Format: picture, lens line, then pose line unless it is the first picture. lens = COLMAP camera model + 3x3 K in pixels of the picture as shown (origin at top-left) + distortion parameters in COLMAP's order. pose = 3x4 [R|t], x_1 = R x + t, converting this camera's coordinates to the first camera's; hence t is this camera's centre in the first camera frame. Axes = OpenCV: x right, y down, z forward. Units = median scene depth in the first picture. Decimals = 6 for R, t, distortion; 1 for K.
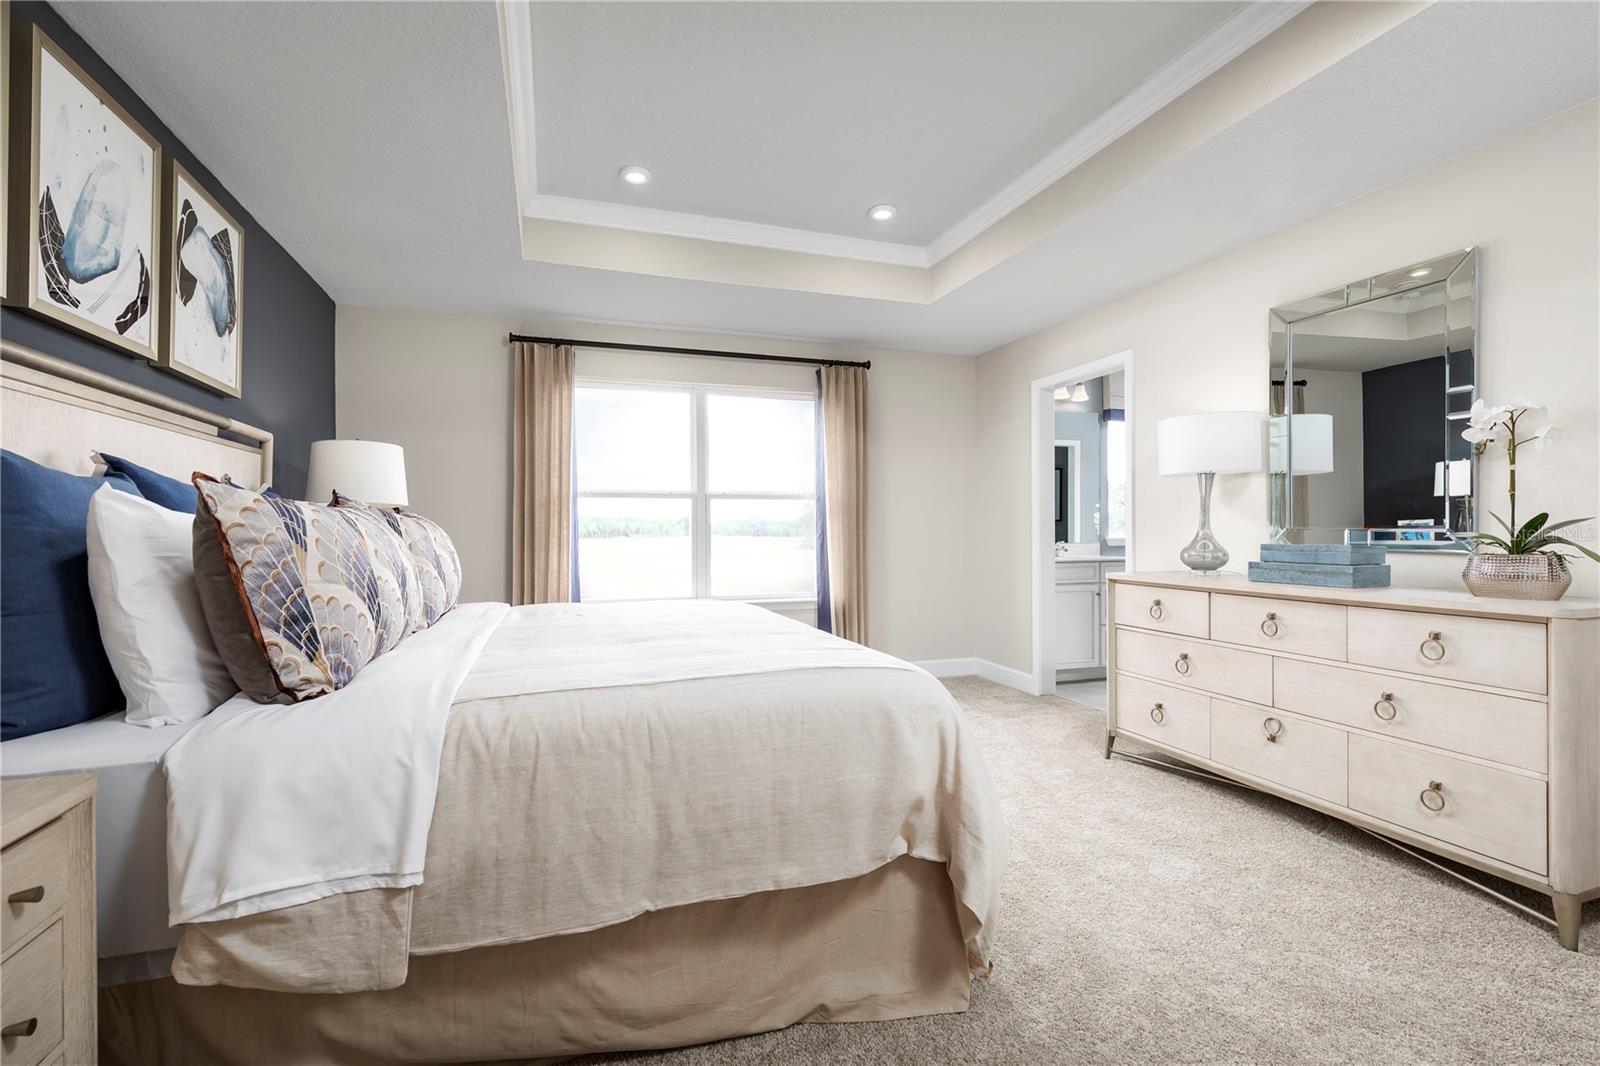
lens RADIAL K [[721.2, 0, 800.0], [0, 721.2, 533.0], [0, 0, 1]] dist [0.000664, -0.000276]
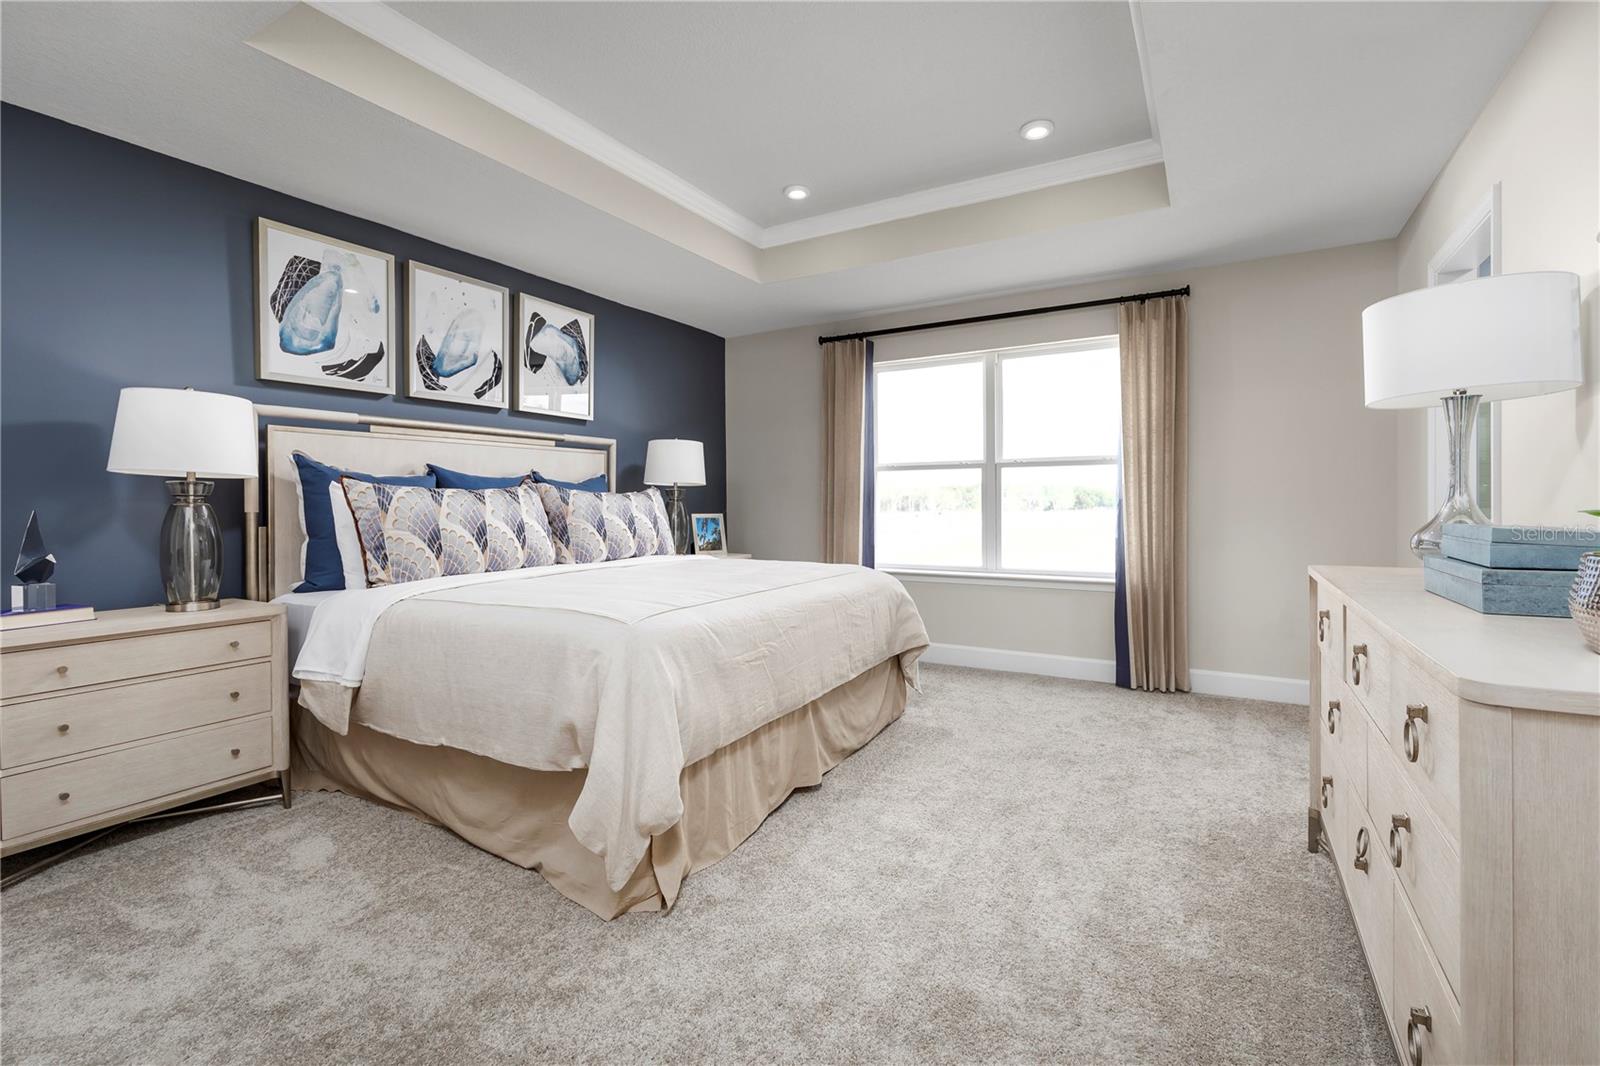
lens RADIAL K [[726.3, 0, 799.1], [0, 726.3, 507.2], [0, 0, 1]] dist [0.001835, 0.000132]
pose [[0.655353, 0.003485, -0.755315, 0.936515], [0.001147, 0.999984, 0.005610, -0.000411], [0.755322, -0.004543, 0.655338, 0.345407]]
